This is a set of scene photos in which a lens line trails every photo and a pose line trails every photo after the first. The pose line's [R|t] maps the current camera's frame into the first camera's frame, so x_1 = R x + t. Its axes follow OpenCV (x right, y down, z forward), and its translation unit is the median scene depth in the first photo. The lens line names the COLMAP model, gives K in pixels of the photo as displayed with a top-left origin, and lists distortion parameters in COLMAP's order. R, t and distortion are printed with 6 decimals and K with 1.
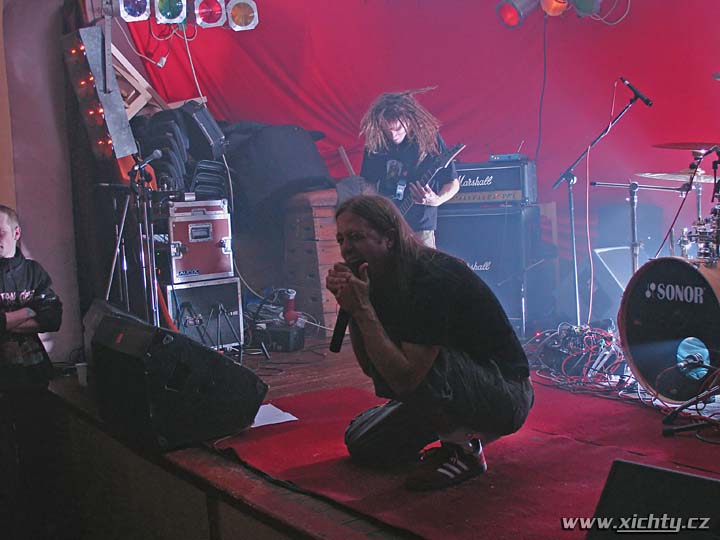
lens RADIAL K [[848.8, 0, 361.9], [0, 848.8, 267.3], [0, 0, 1]] dist [-0.134263, 0.000000]
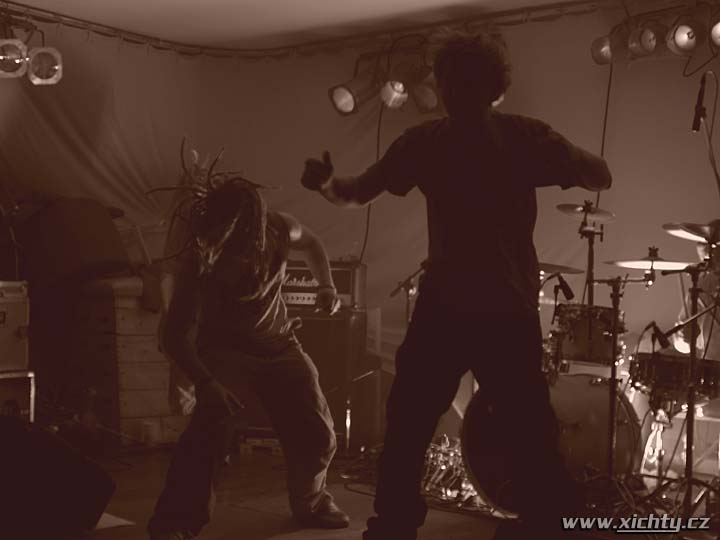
lens RADIAL K [[1115.0, 0, 356.5], [0, 1115.0, 275.0], [0, 0, 1]] dist [-0.036597, 0.000000]
pose [[0.968850, 0.078261, 0.234959, -0.138429], [-0.056761, 0.993672, -0.096922, 0.007814], [-0.241057, 0.080566, 0.967161, -0.278827]]
